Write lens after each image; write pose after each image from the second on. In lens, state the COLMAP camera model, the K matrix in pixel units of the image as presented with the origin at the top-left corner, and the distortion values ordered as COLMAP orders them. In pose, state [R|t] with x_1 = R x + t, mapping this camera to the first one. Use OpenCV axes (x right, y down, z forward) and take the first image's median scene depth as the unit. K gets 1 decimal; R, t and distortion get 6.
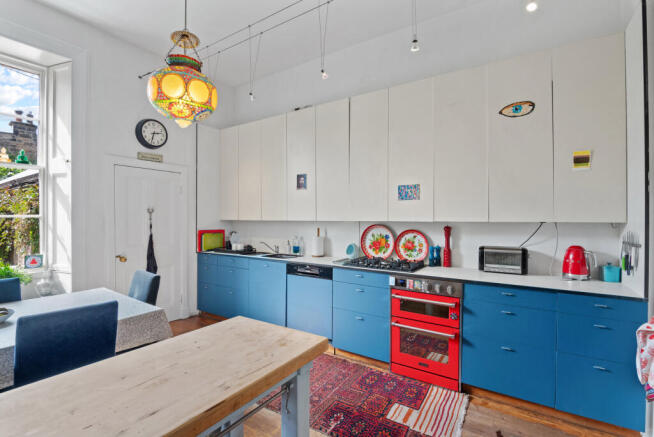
lens RADIAL K [[300.6, 0, 324.2], [0, 300.6, 220.6], [0, 0, 1]] dist [-0.020663, -0.001788]
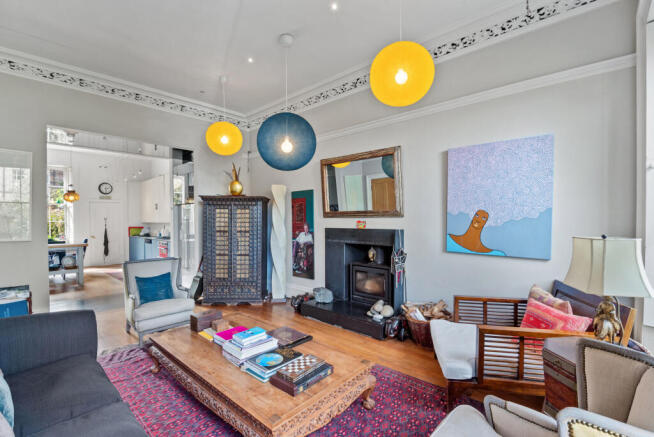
lens RADIAL K [[300.6, 0, 326.0], [0, 300.6, 221.5], [0, 0, 1]] dist [-0.020663, -0.001788]
pose [[0.987816, -0.007873, -0.155425, 1.920558], [0.007549, 0.999968, -0.002680, 0.009812], [0.155441, 0.001474, 0.987844, -1.384946]]
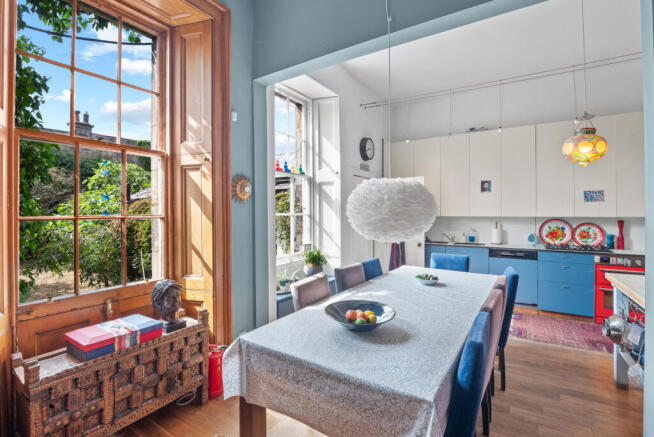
lens RADIAL K [[300.6, 0, 327.9], [0, 300.6, 215.5], [0, 0, 1]] dist [-0.020663, -0.001788]
pose [[0.999876, -0.007436, 0.013849, -0.883392], [0.007348, 0.999952, 0.006418, -0.020096], [-0.013896, -0.006316, 0.999884, -0.315810]]
